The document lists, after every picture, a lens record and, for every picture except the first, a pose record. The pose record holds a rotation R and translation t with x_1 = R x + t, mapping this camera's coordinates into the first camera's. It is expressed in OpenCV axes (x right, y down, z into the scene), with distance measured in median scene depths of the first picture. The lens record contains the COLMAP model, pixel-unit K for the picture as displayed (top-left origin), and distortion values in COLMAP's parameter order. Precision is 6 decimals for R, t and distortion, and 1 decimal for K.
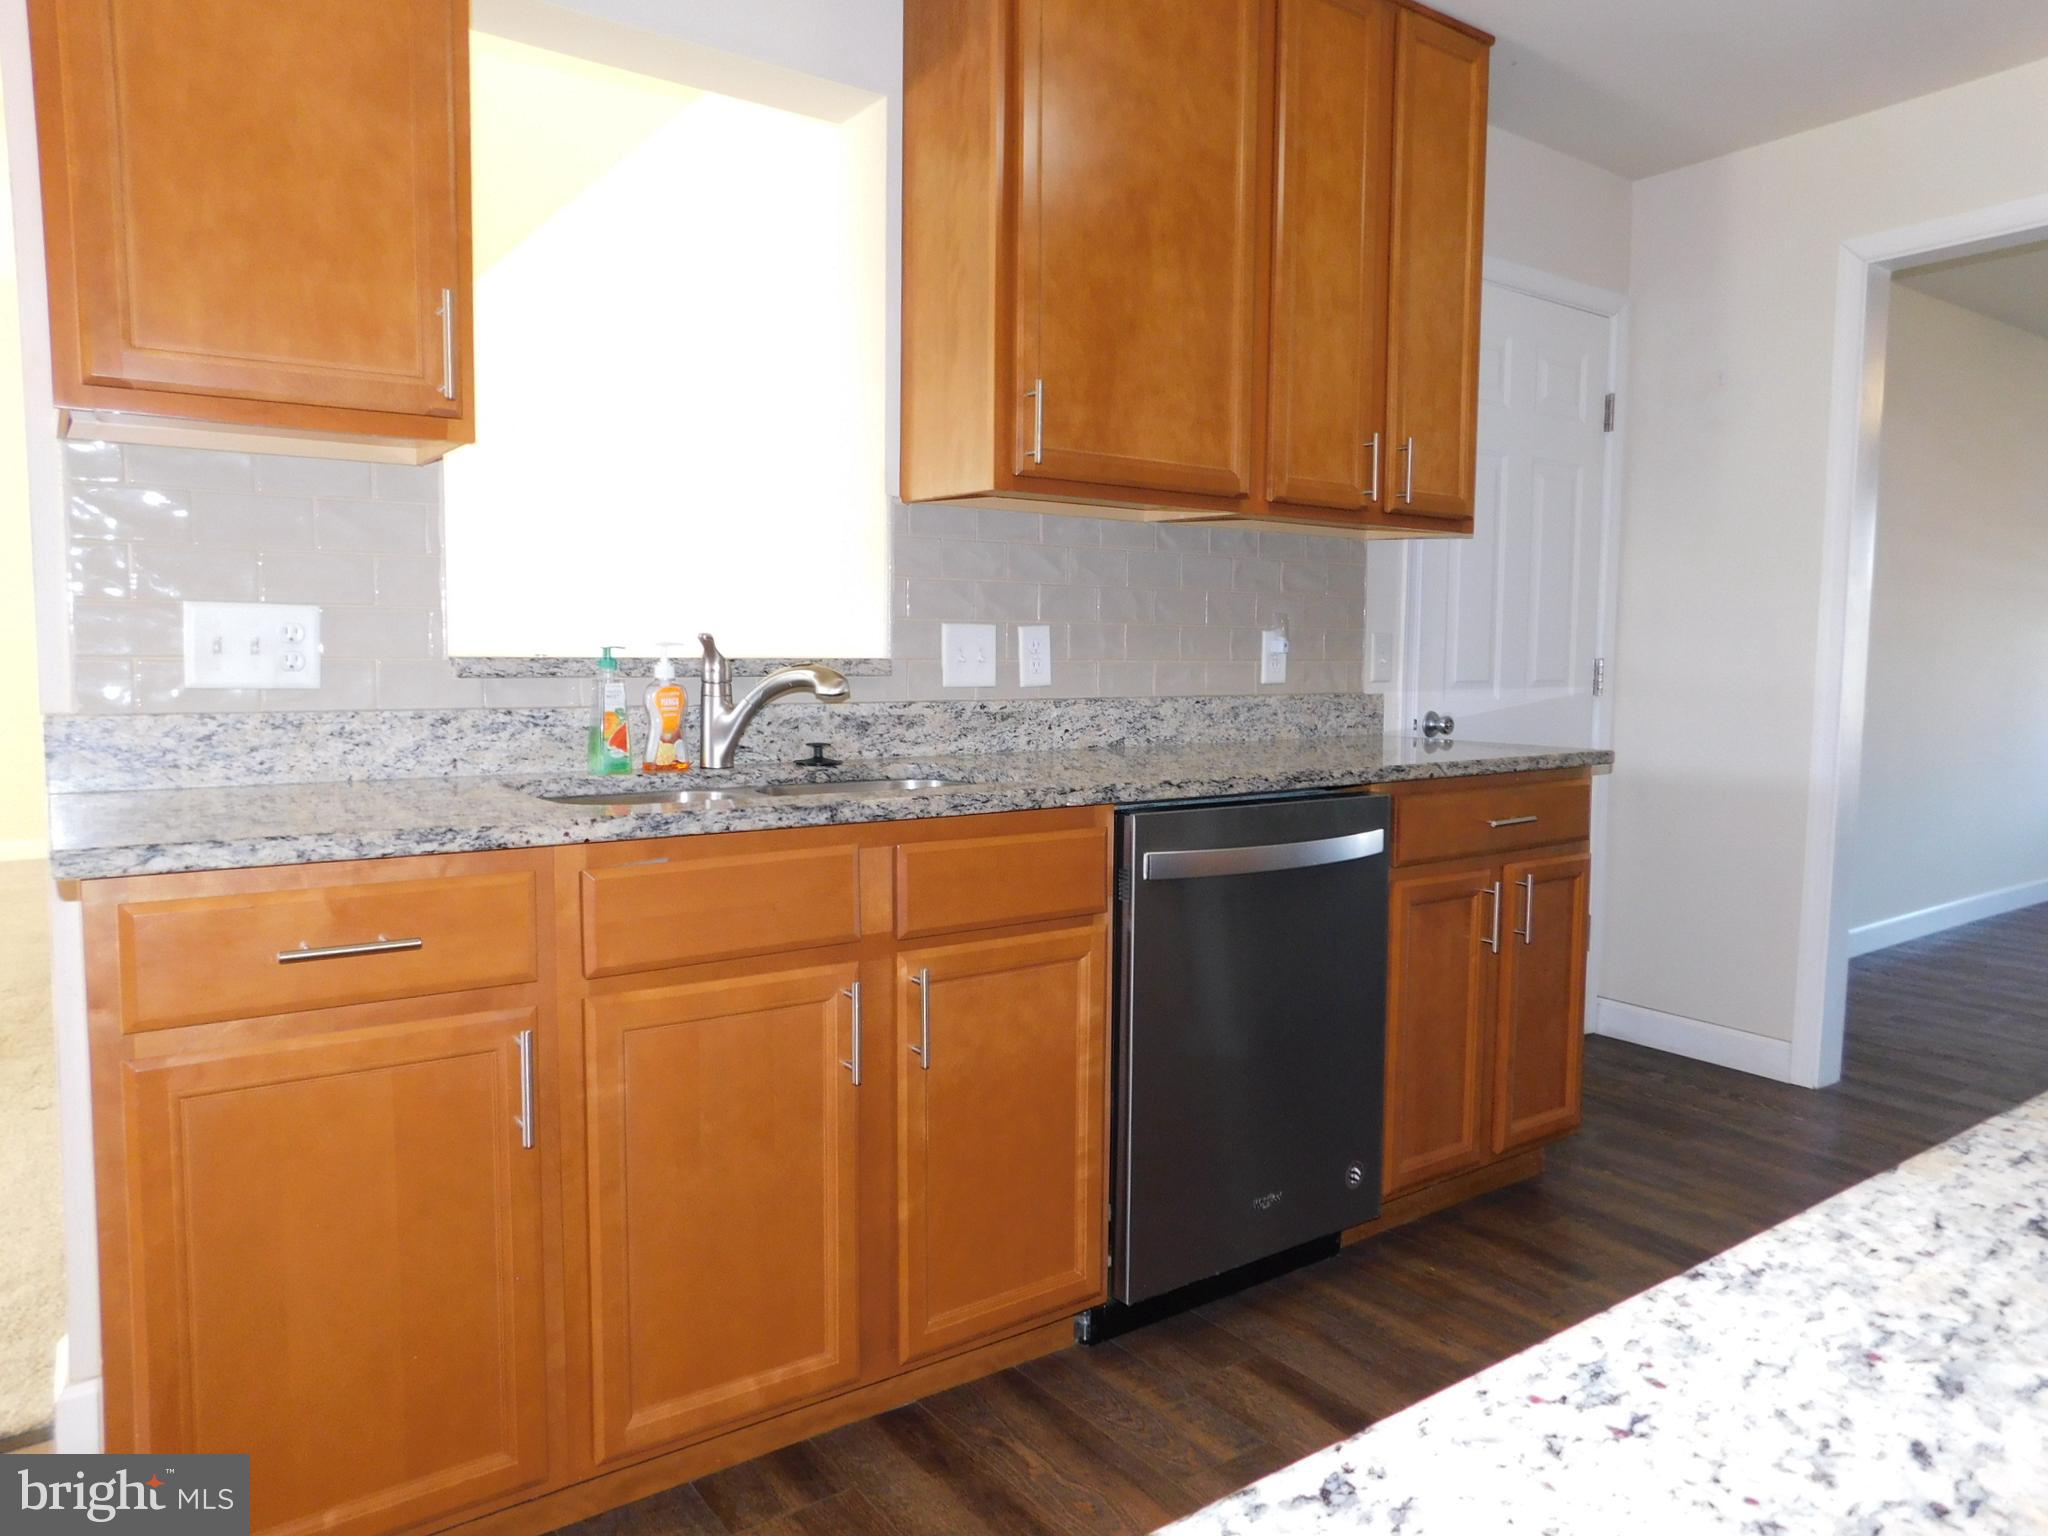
lens RADIAL K [[1369.7, 0, 1029.9], [0, 1369.7, 761.1], [0, 0, 1]] dist [-0.064716, 0.060296]
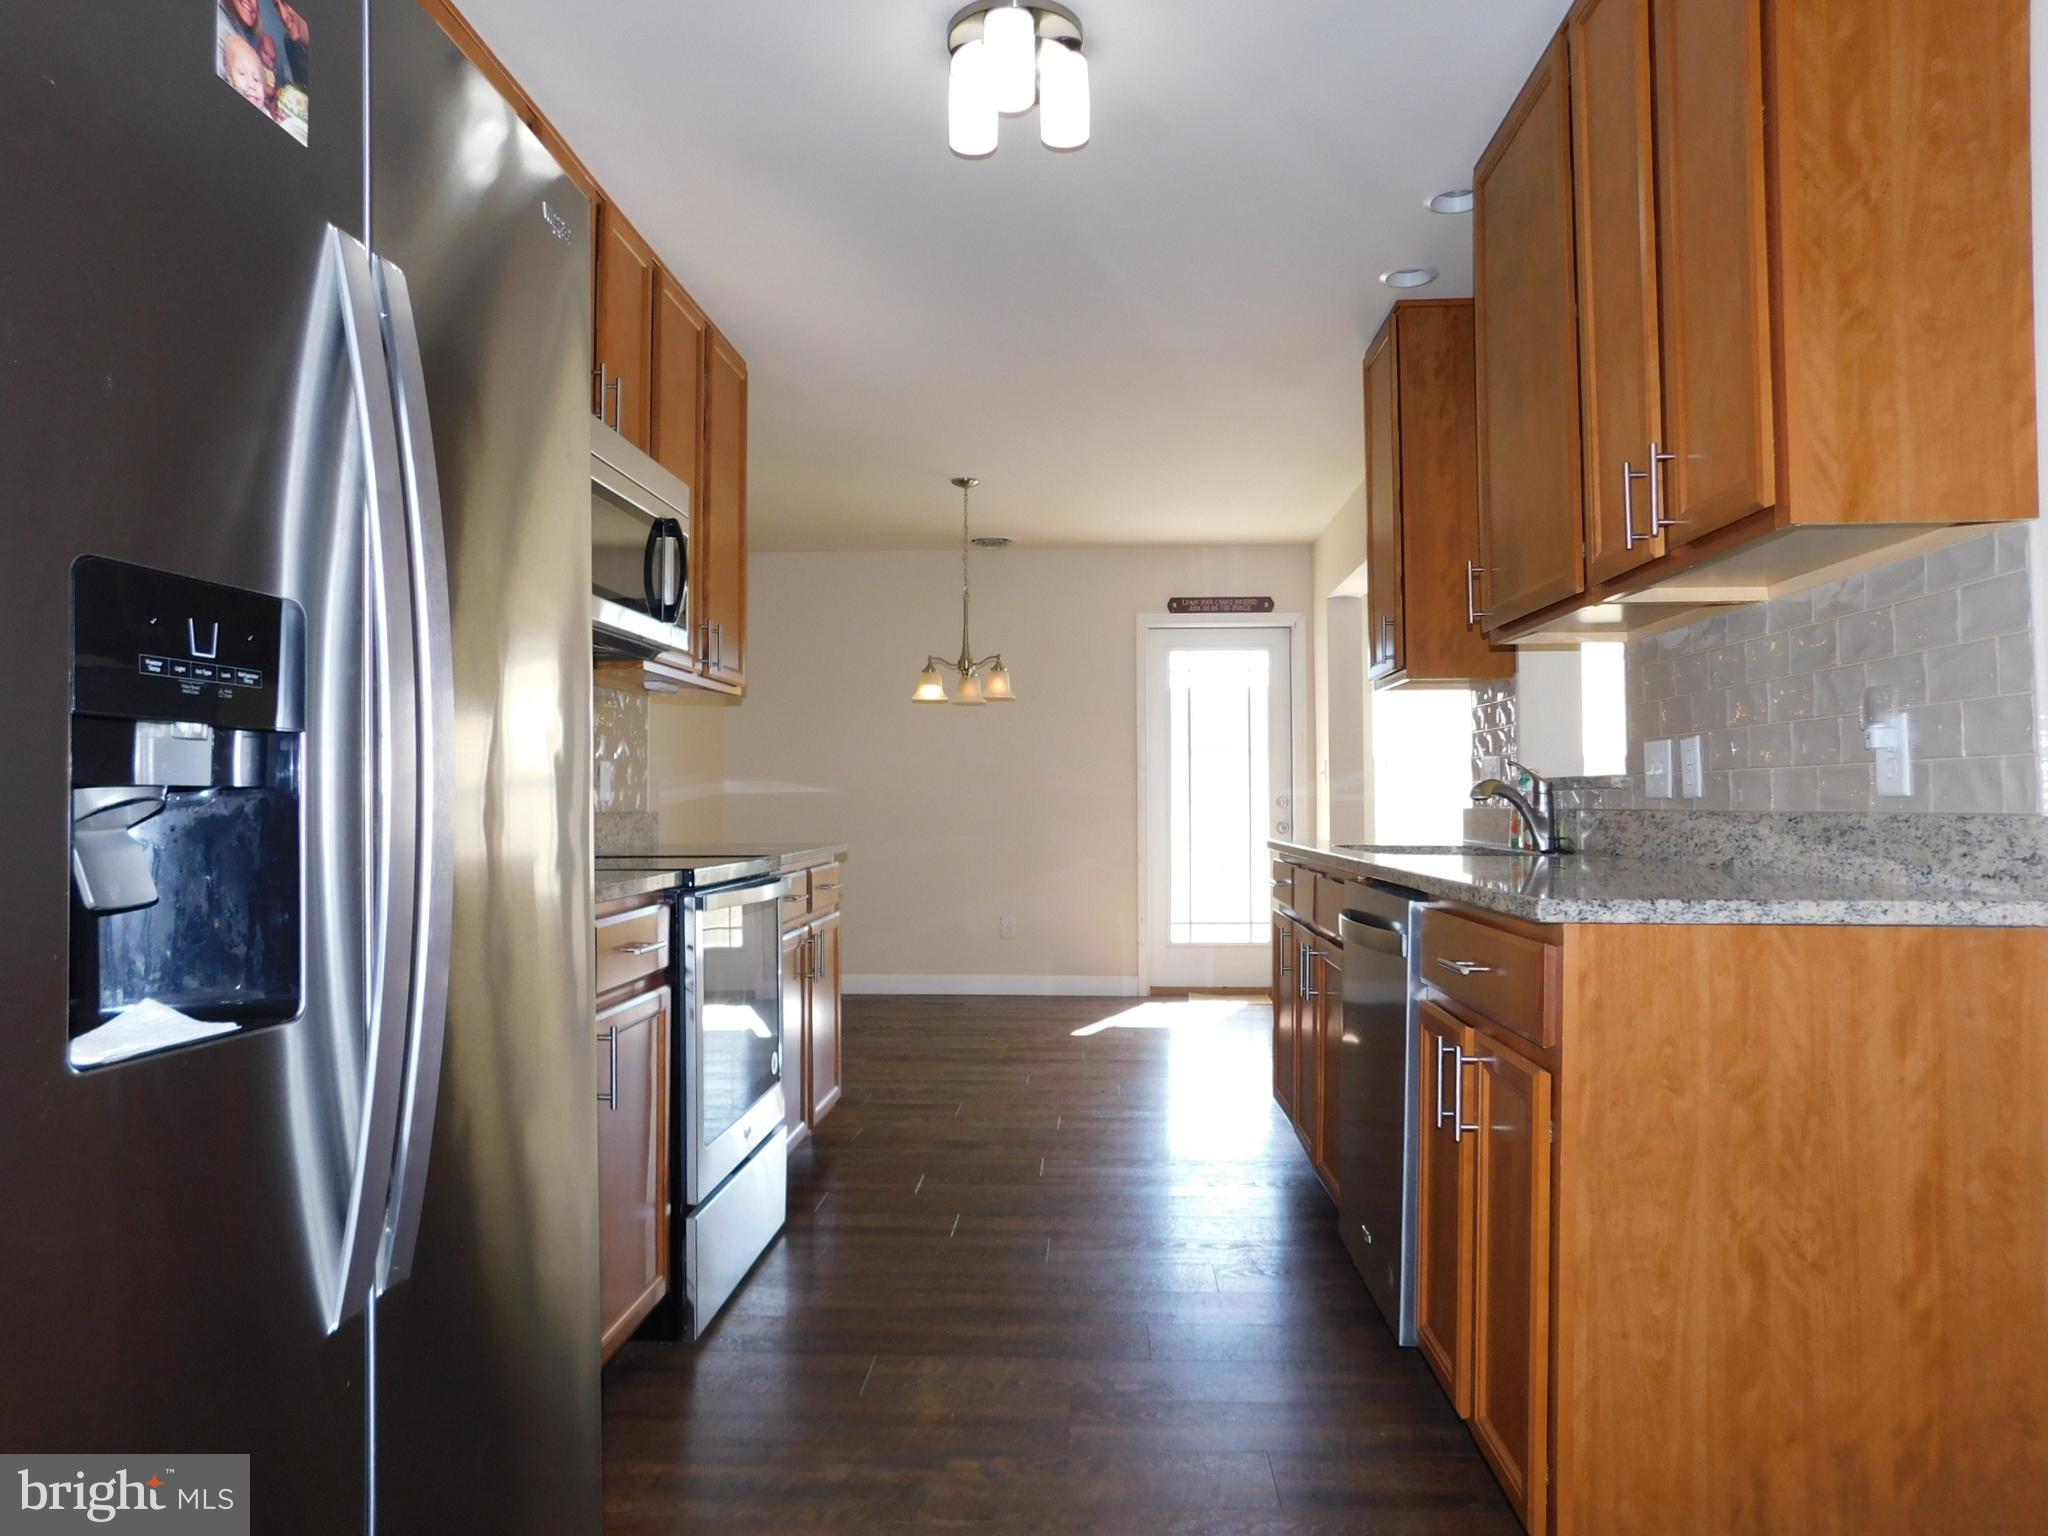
lens RADIAL K [[1369.7, 0, 1029.9], [0, 1369.7, 761.1], [0, 0, 1]] dist [-0.064716, 0.060296]
pose [[-0.630522, -0.034151, -0.775420, 1.301148], [-0.072256, 0.997276, 0.014832, -0.074875], [0.772801, 0.065381, -0.631272, 1.521067]]
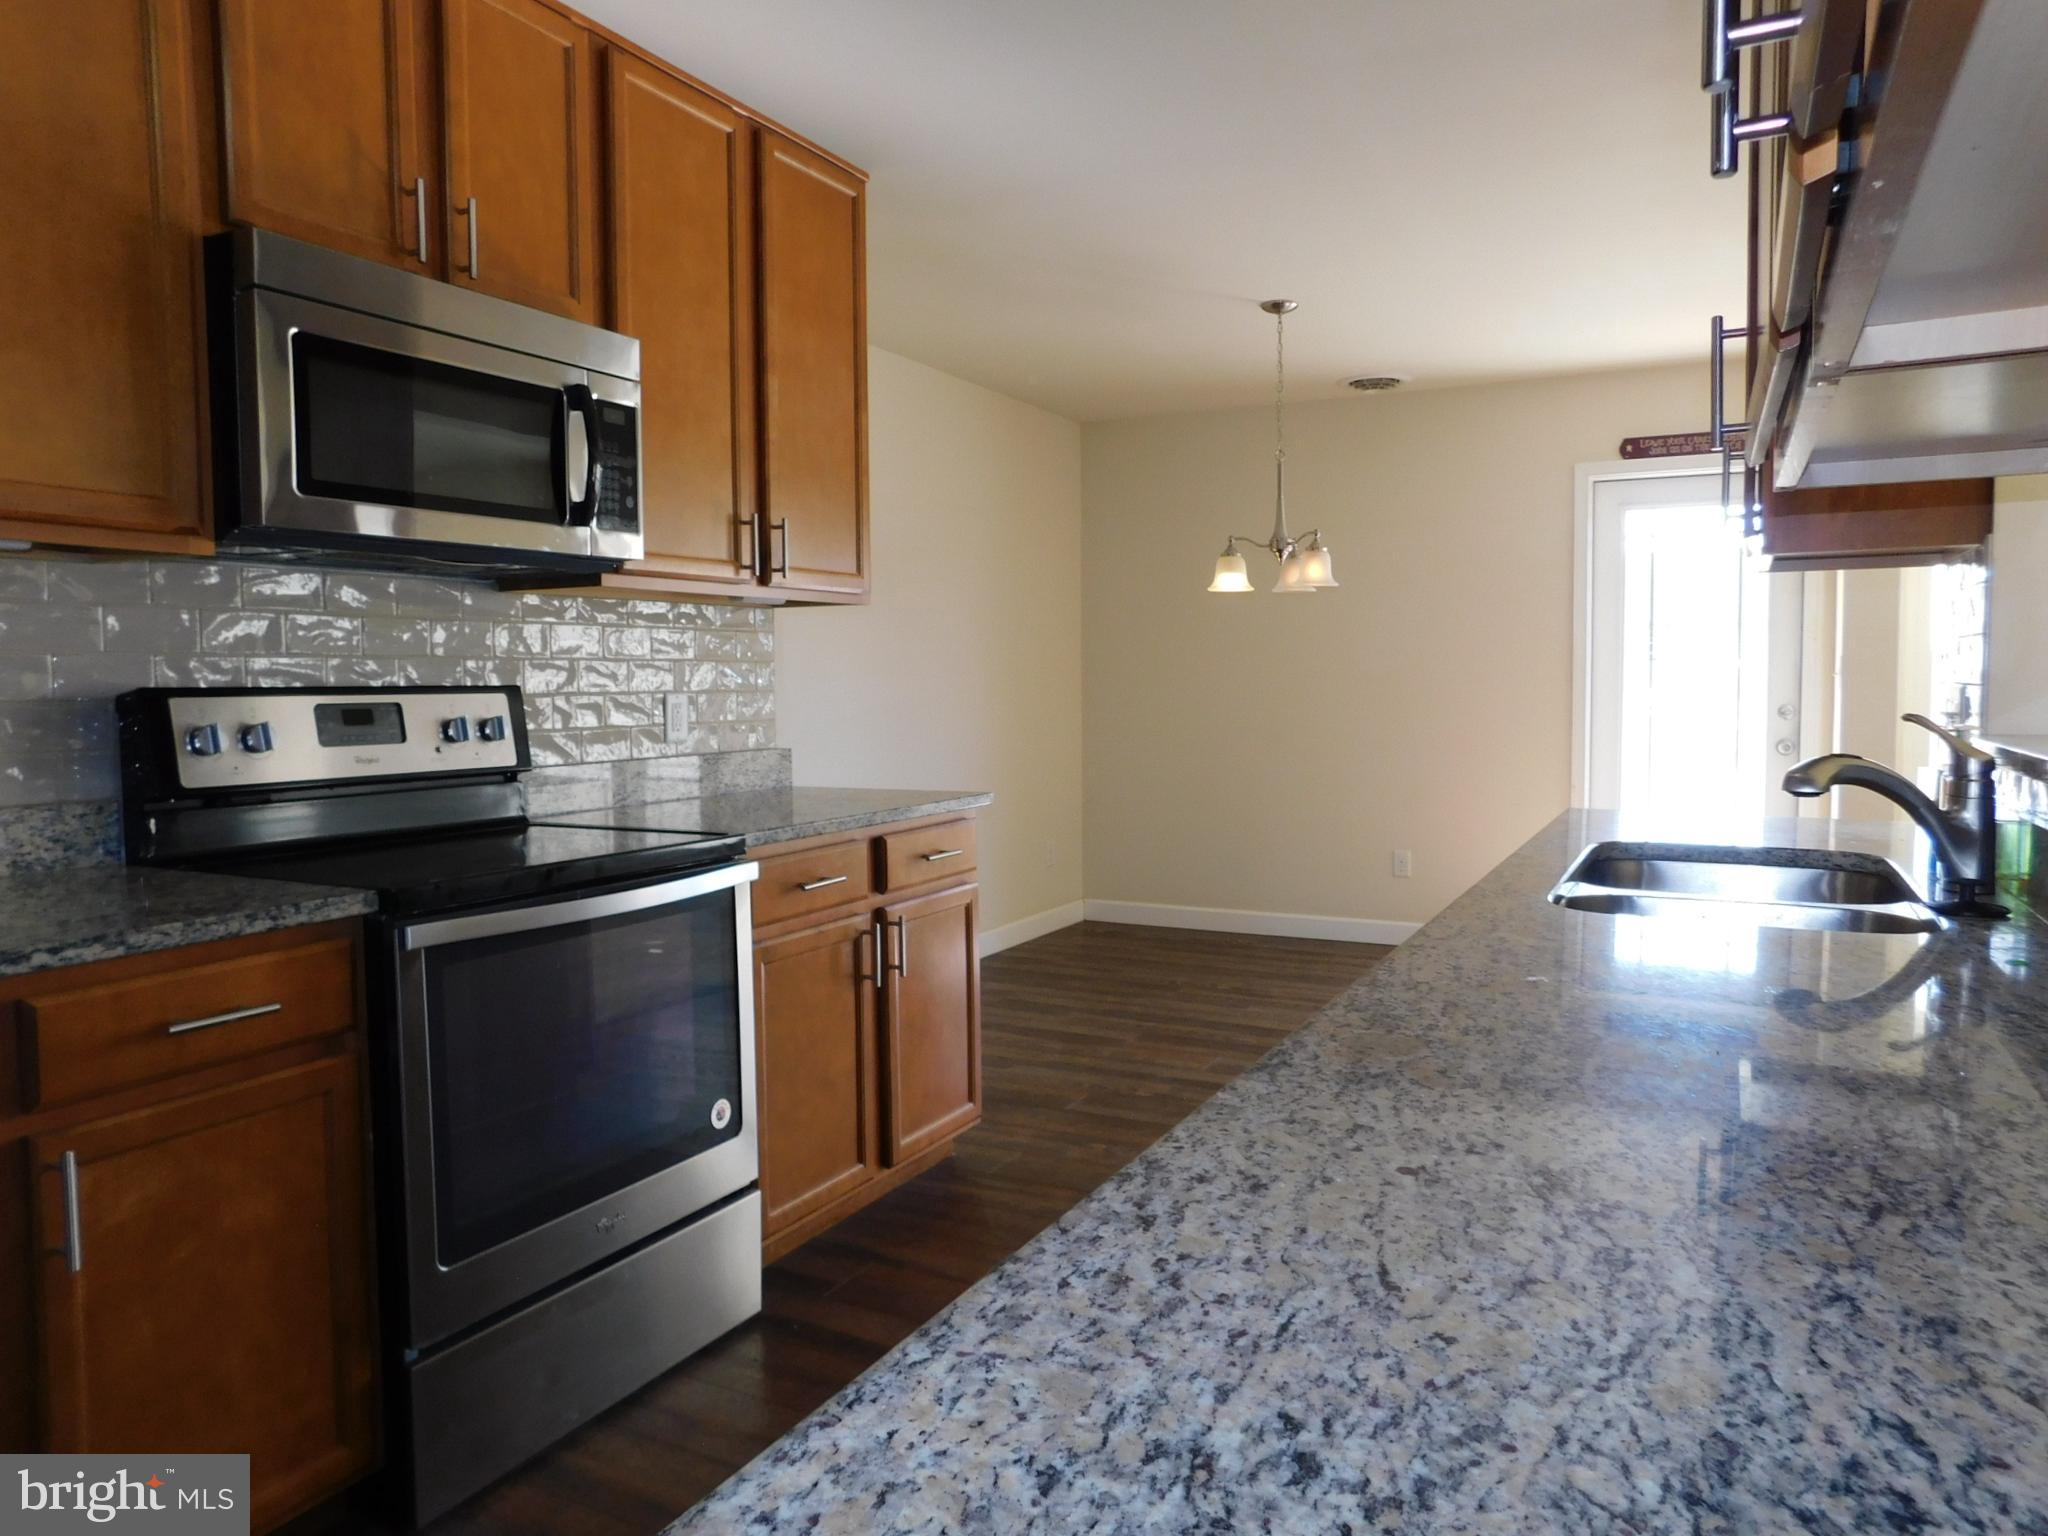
lens RADIAL K [[1369.7, 0, 1029.9], [0, 1369.7, 761.1], [0, 0, 1]] dist [-0.064716, 0.060296]
pose [[-0.893475, 0.020387, -0.448649, 0.565818], [-0.045019, 0.989872, 0.134636, -0.152466], [0.446850, 0.140492, -0.883508, 1.437477]]
